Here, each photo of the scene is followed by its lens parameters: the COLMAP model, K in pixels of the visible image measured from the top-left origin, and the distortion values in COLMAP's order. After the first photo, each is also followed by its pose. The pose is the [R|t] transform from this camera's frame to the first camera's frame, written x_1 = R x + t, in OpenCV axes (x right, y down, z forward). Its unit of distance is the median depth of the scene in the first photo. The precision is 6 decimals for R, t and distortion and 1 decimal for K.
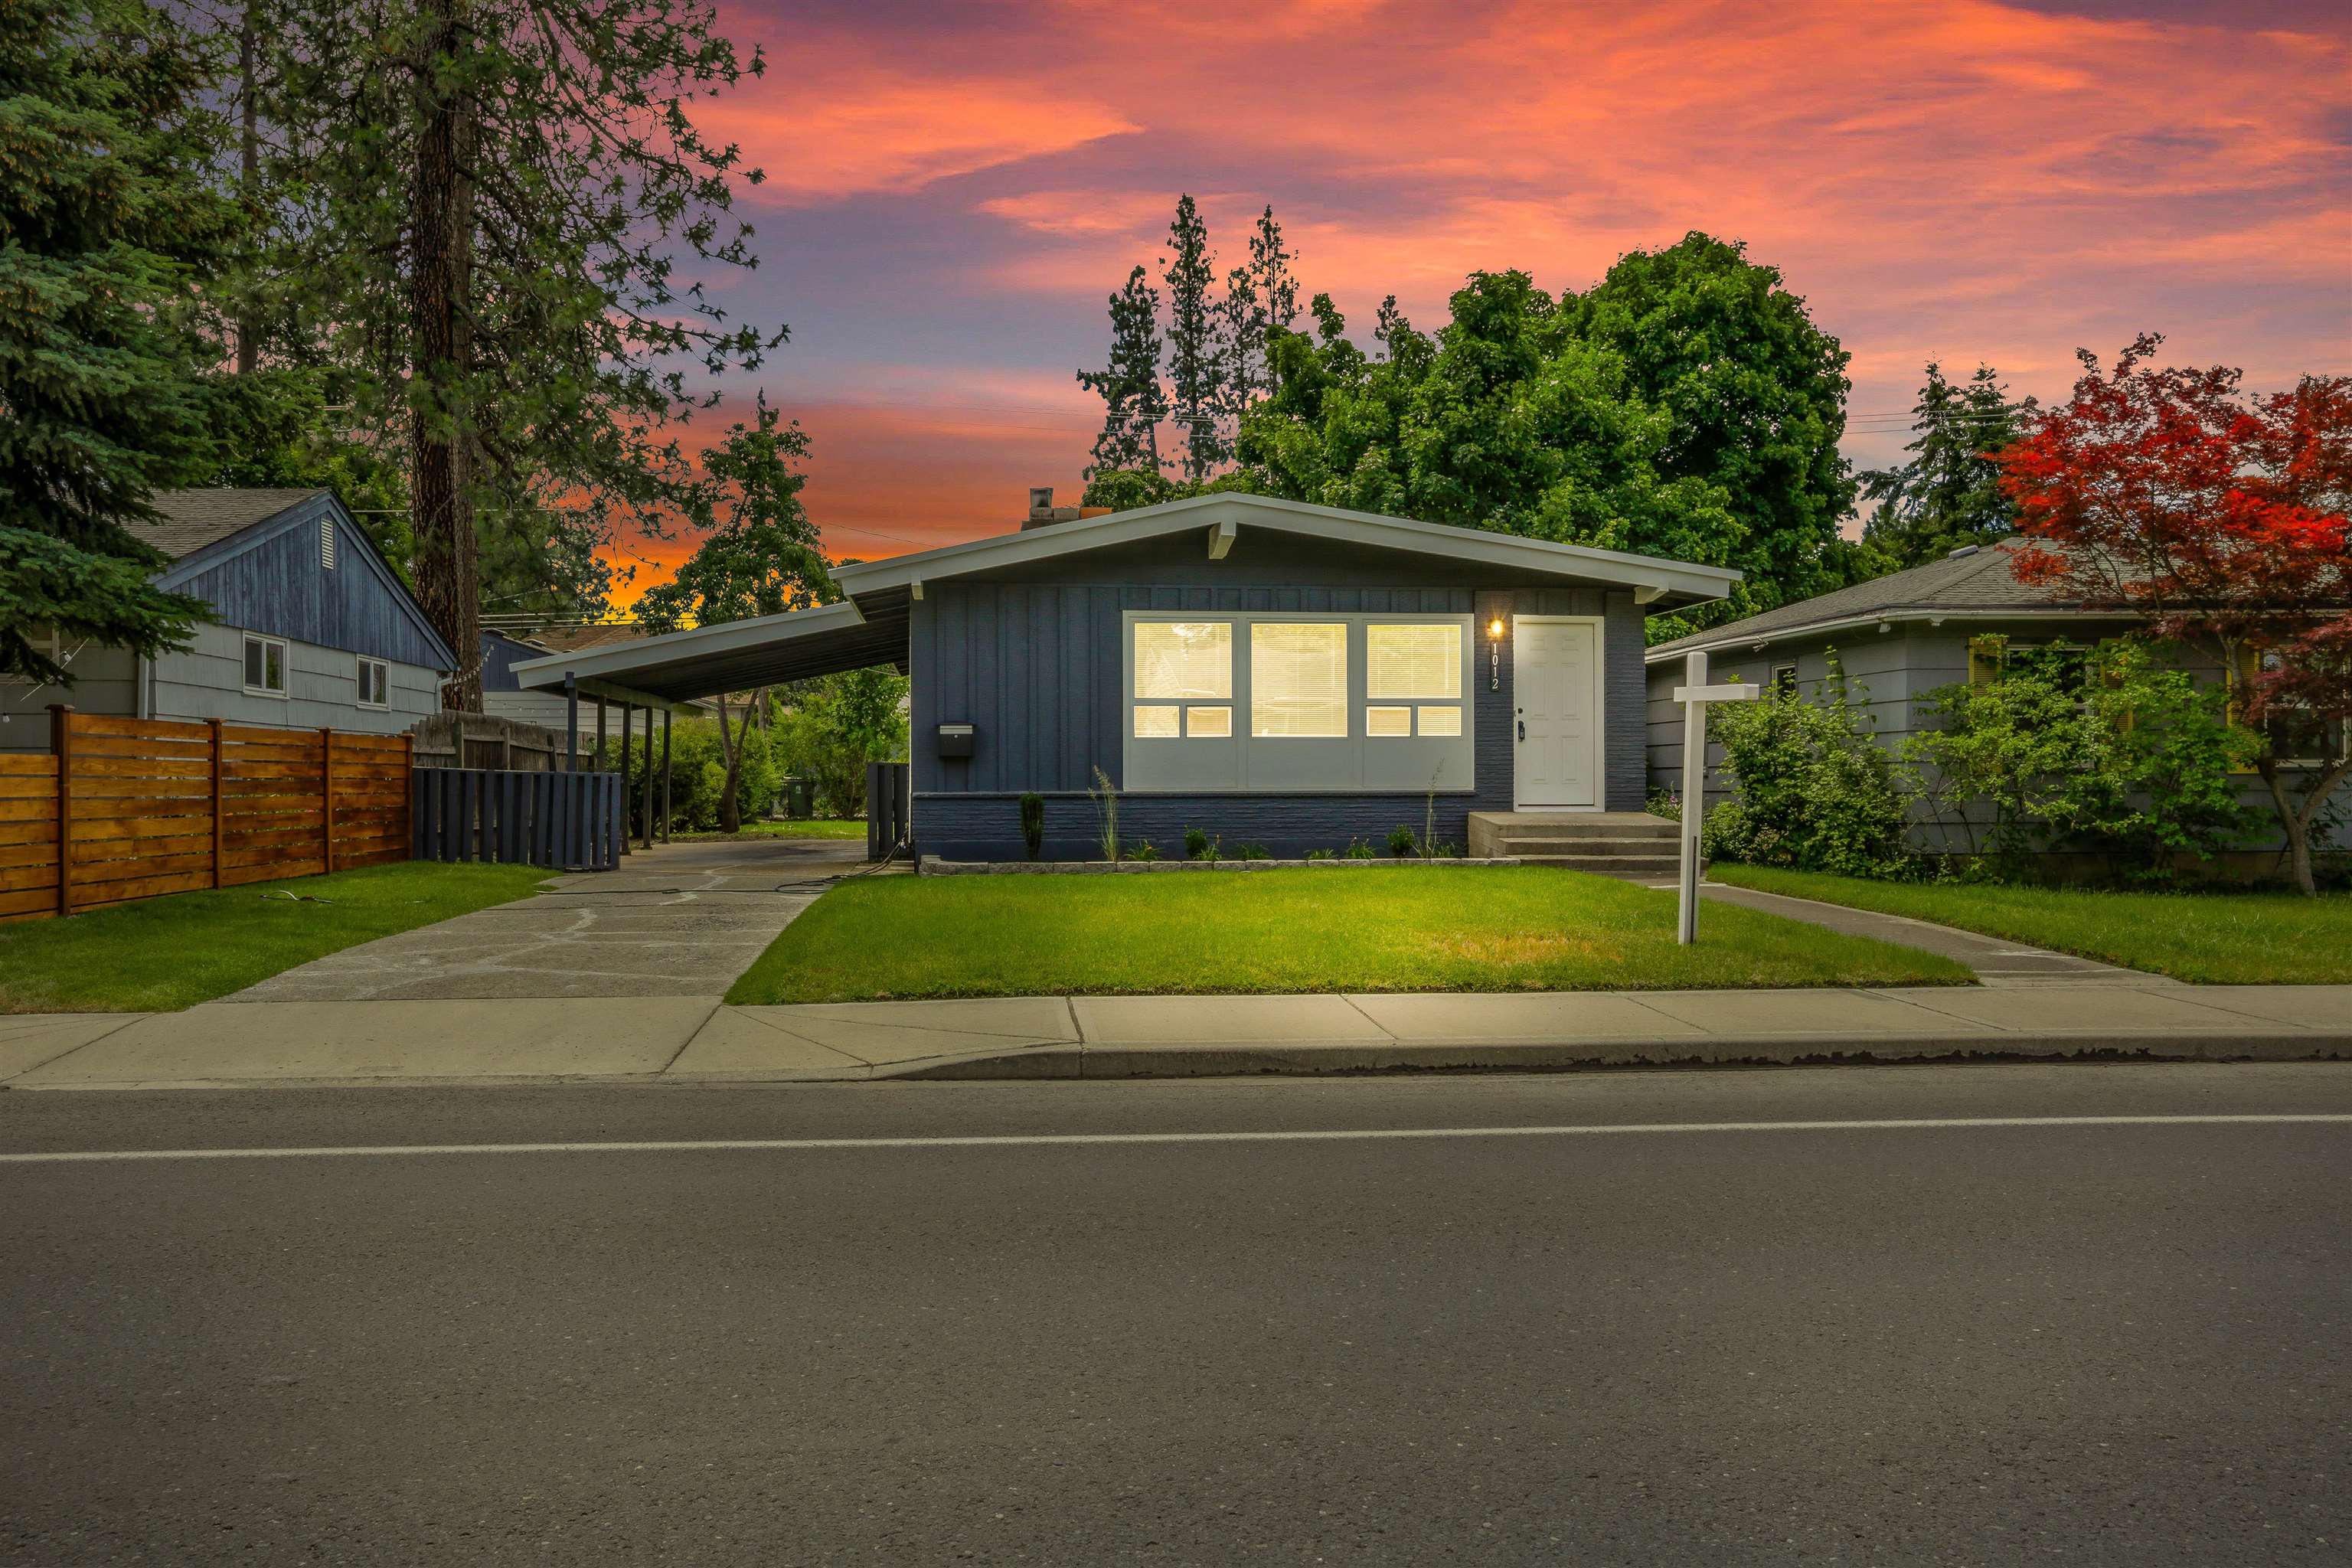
lens RADIAL K [[1821.0, 0, 1172.3], [0, 1821.0, 763.9], [0, 0, 1]] dist [0.002513, 0.002418]
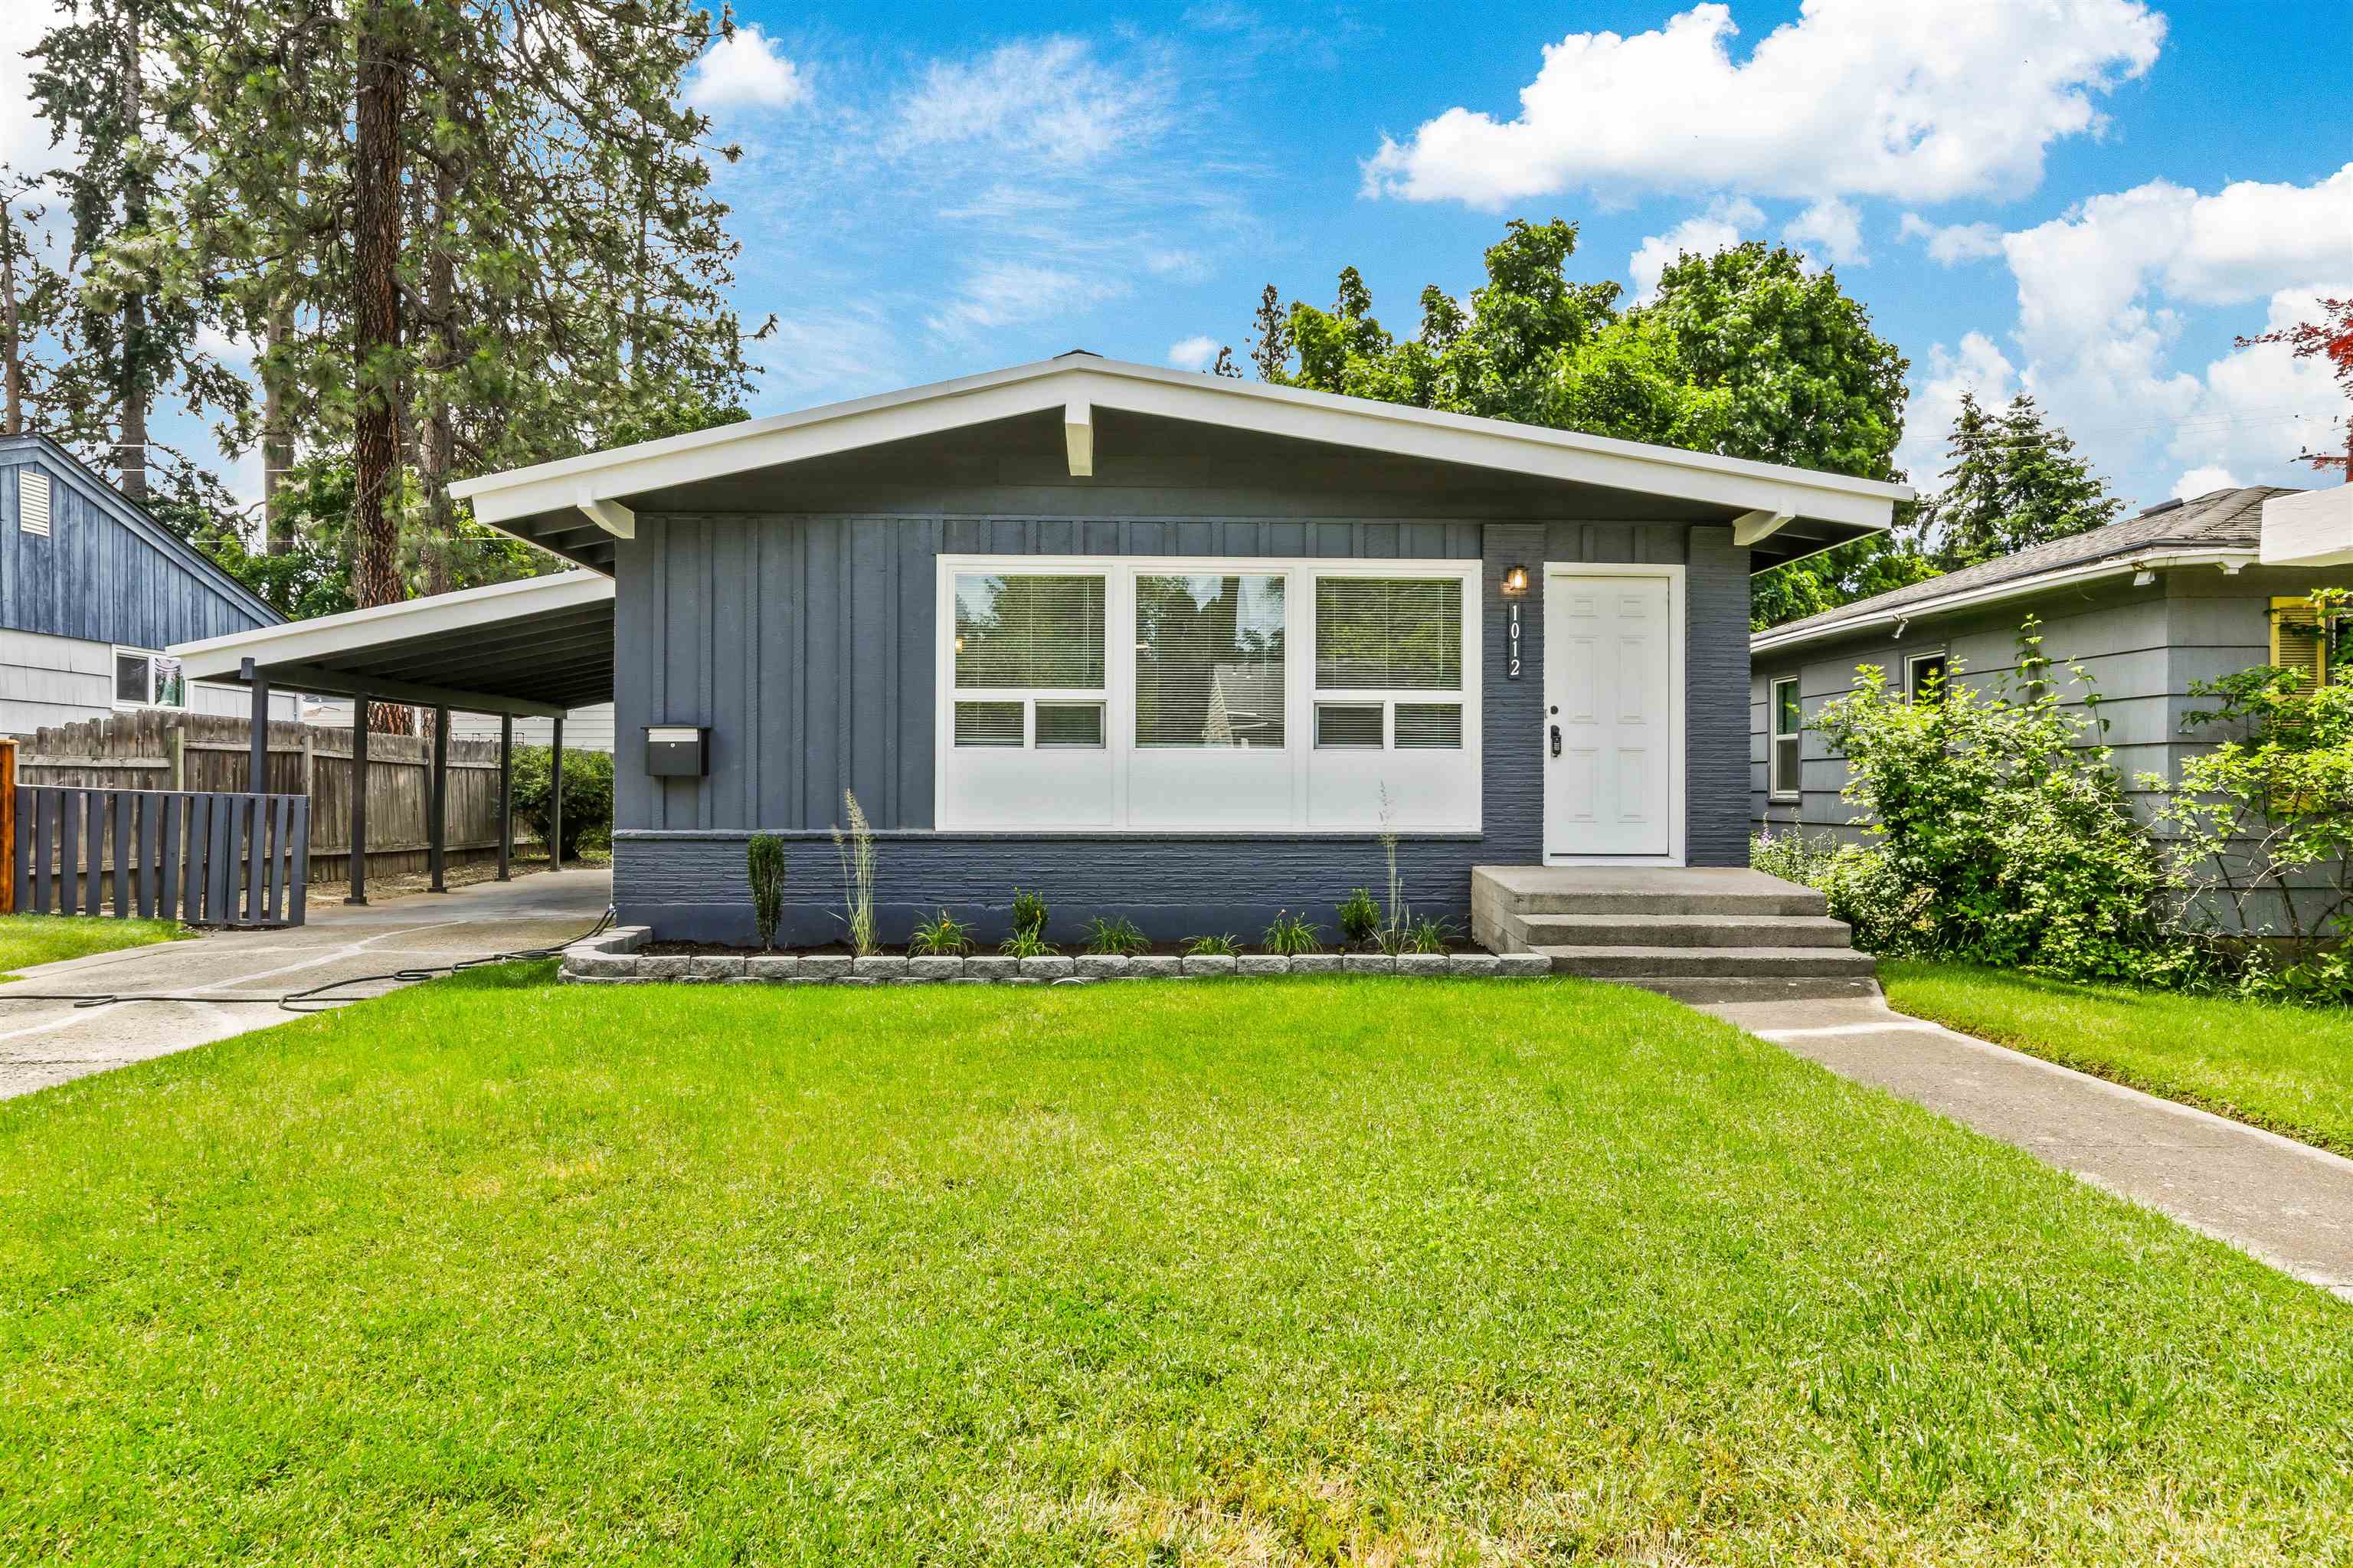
lens RADIAL K [[1434.7, 0, 1170.8], [0, 1434.7, 783.7], [0, 0, 1]] dist [-0.002742, -0.000556]
pose [[0.997035, 0.005804, -0.076733, 0.055016], [-0.005280, 0.999961, 0.007033, -0.003363], [0.076771, -0.006607, 0.997027, 0.280225]]
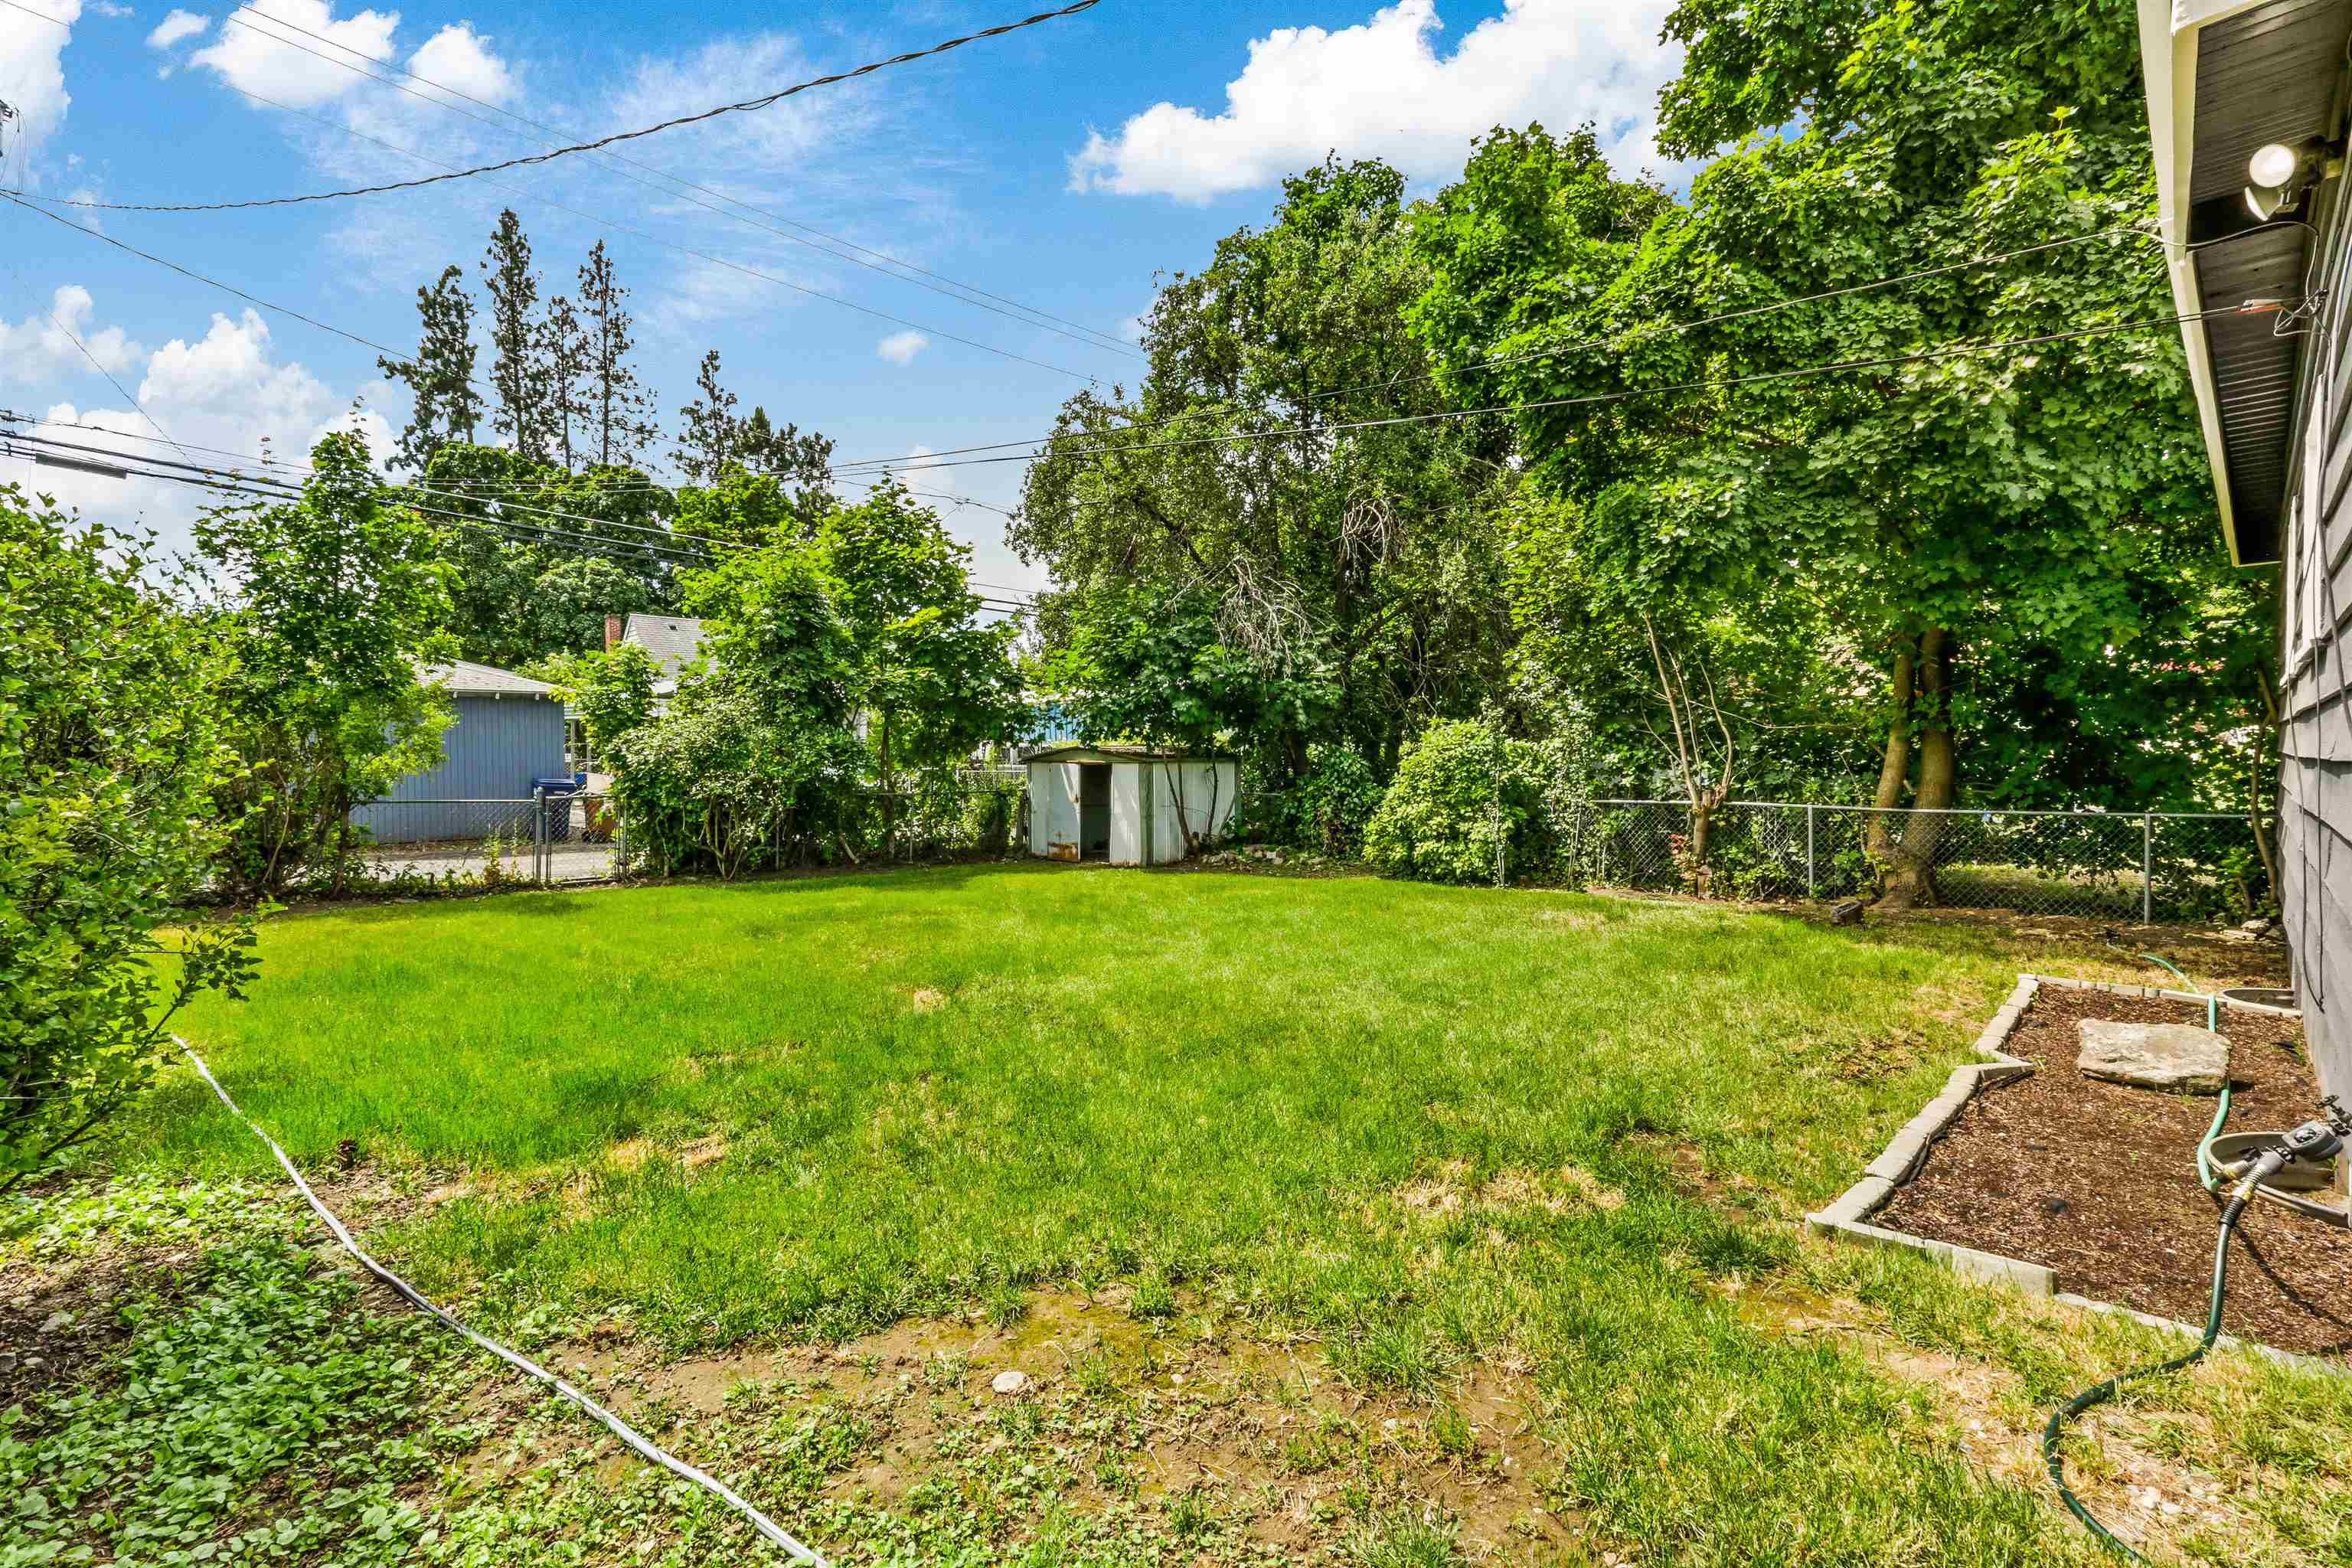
lens RADIAL K [[1076.1, 0, 1176.6], [0, 1076.1, 771.6], [0, 0, 1]] dist [-0.013027, 0.005167]
pose [[0.790862, -0.012408, 0.611869, -0.223060], [0.003039, 0.999862, 0.016348, -0.003070], [-0.611987, -0.011070, 0.790790, 0.926823]]
